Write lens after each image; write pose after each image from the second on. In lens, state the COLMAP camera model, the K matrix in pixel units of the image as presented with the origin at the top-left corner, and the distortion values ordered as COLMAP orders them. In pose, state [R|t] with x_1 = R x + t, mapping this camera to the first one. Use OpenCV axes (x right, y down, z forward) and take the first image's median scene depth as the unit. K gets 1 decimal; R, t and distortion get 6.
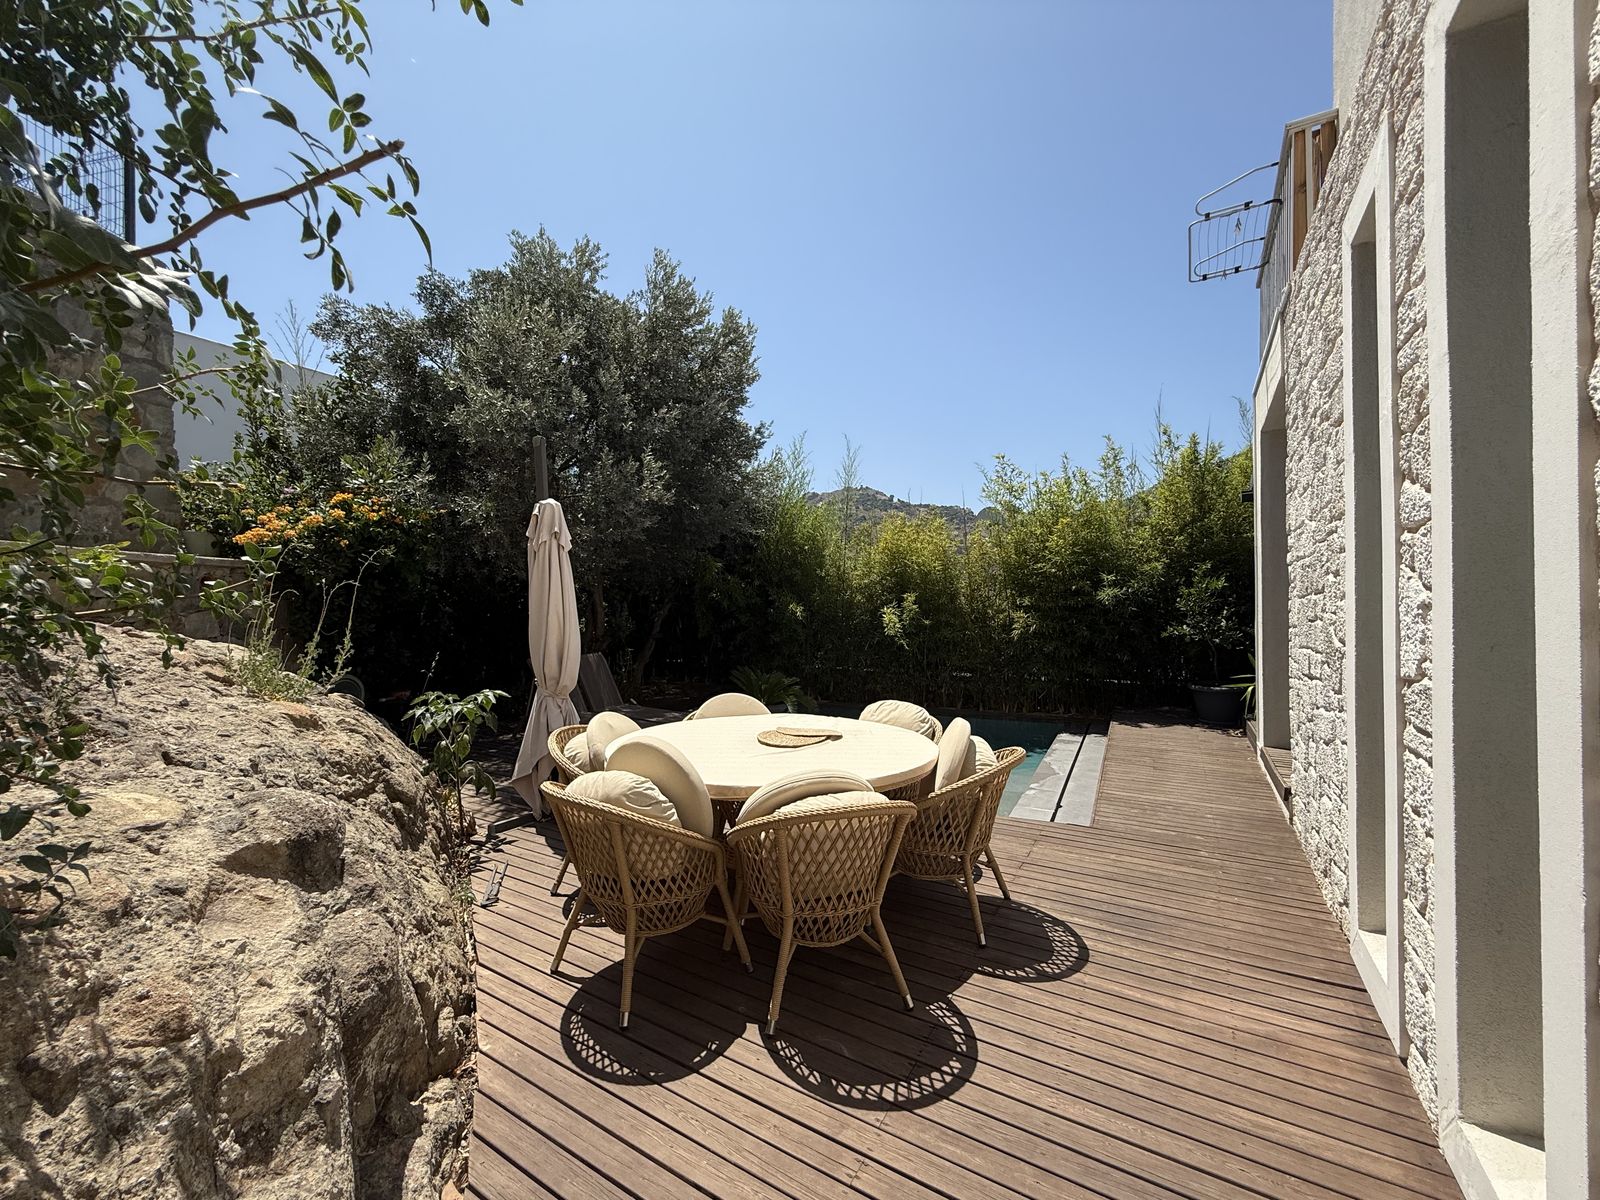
lens RADIAL K [[637.1, 0, 797.7], [0, 637.1, 599.8], [0, 0, 1]] dist [0.000193, 0.000369]
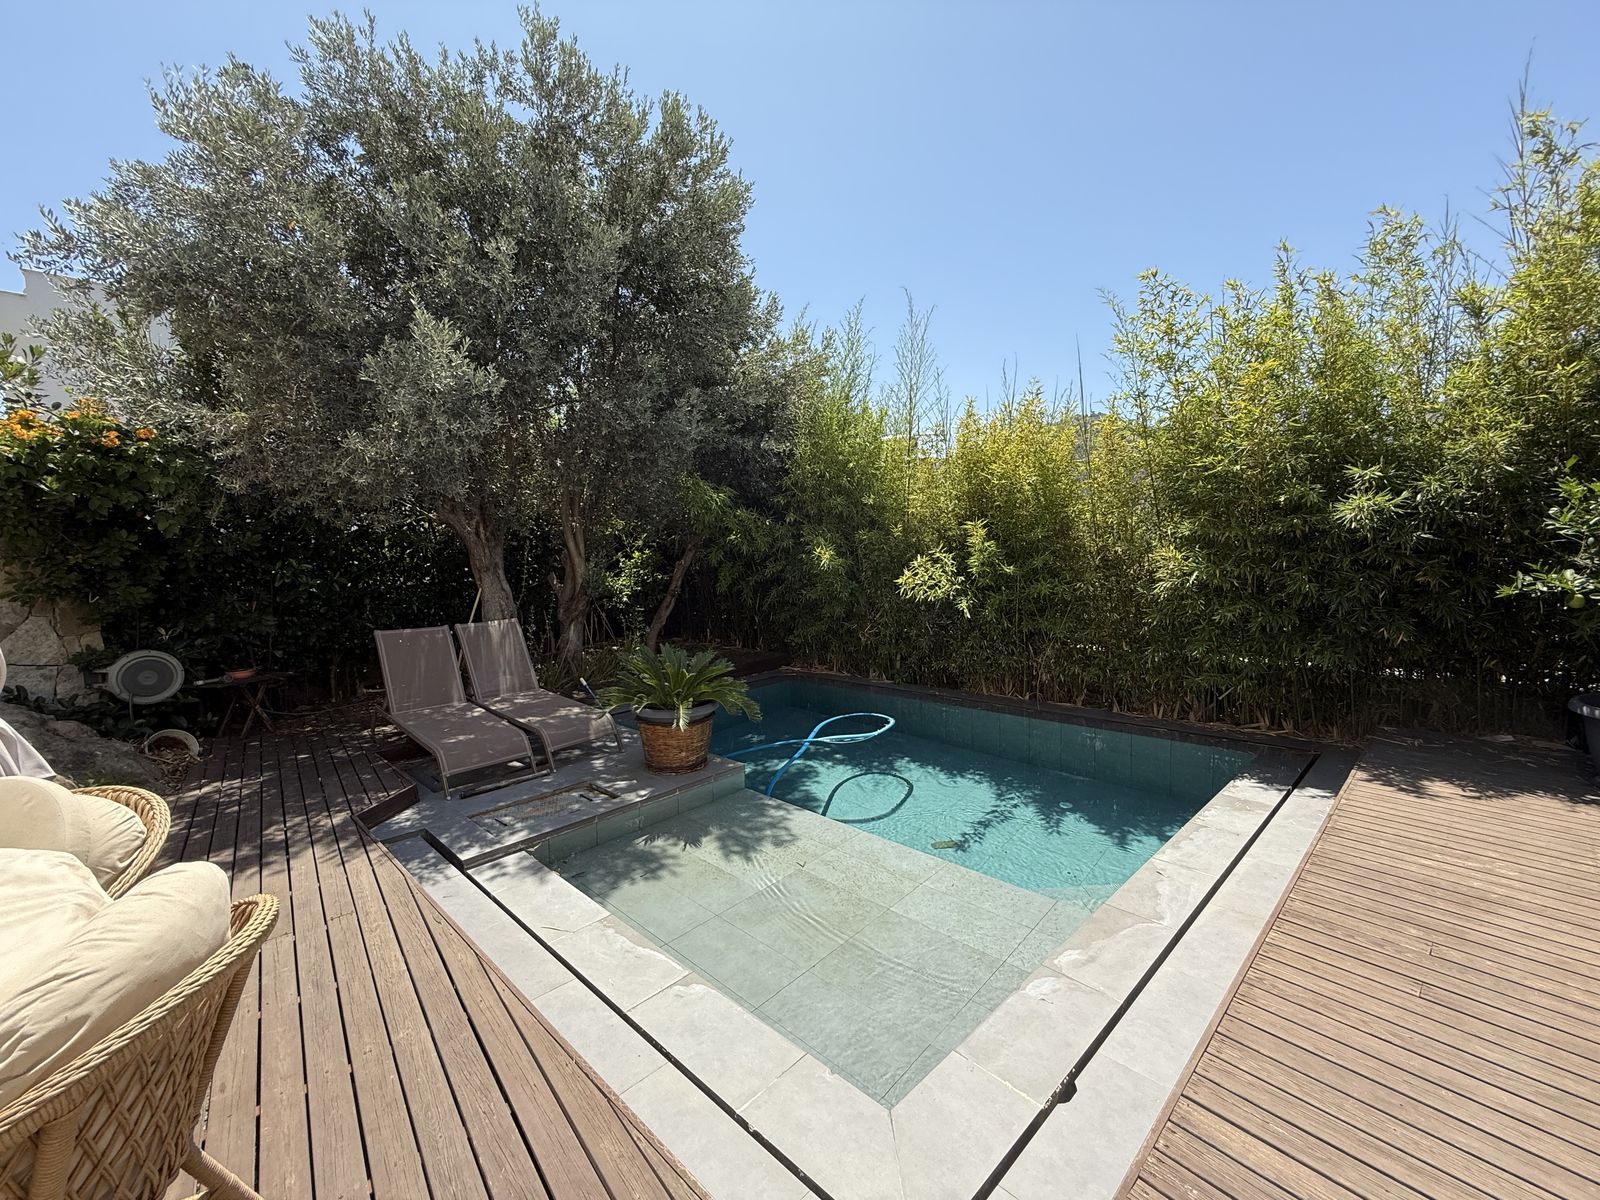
lens RADIAL K [[637.1, 0, 797.7], [0, 637.1, 599.8], [0, 0, 1]] dist [0.000193, 0.000369]
pose [[0.945869, 0.000020, -0.324547, 0.227103], [0.026407, 0.996680, 0.077021, 0.012141], [0.323471, -0.081422, 0.942728, 0.378404]]
